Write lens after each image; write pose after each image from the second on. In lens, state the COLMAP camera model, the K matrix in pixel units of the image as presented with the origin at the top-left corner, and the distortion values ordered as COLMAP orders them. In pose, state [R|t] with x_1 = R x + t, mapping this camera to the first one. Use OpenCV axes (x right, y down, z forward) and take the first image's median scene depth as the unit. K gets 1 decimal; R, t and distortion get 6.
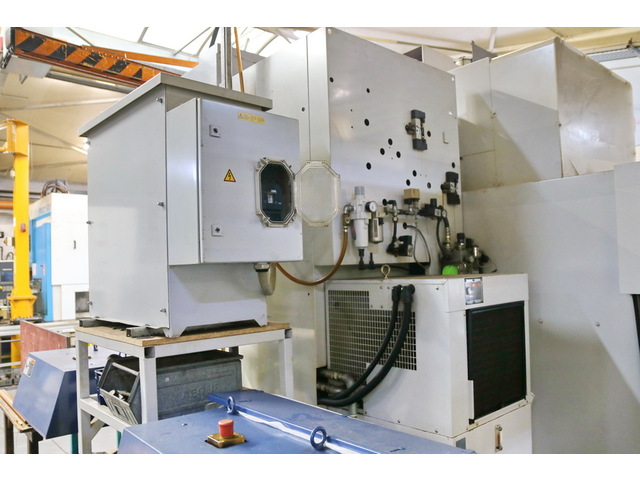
lens RADIAL K [[503.7, 0, 316.8], [0, 503.7, 252.2], [0, 0, 1]] dist [-0.132818, 0.126137]
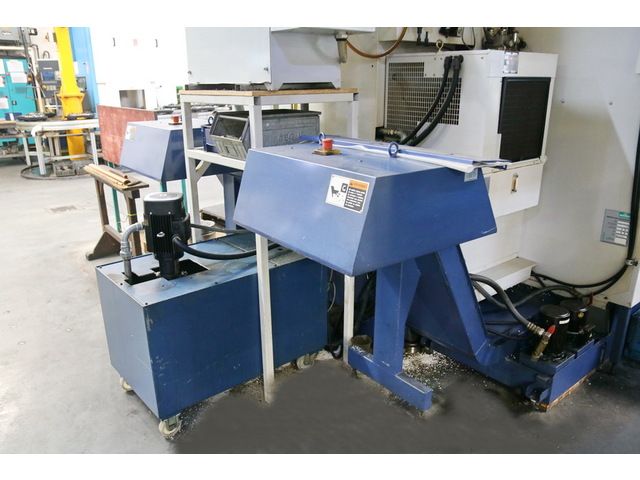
lens RADIAL K [[503.7, 0, 316.8], [0, 503.7, 252.2], [0, 0, 1]] dist [-0.132818, 0.126137]
pose [[0.998676, 0.038074, -0.034589, -0.102613], [-0.023246, 0.933883, 0.356821, 0.089137], [0.045888, -0.355545, 0.933532, -0.315041]]
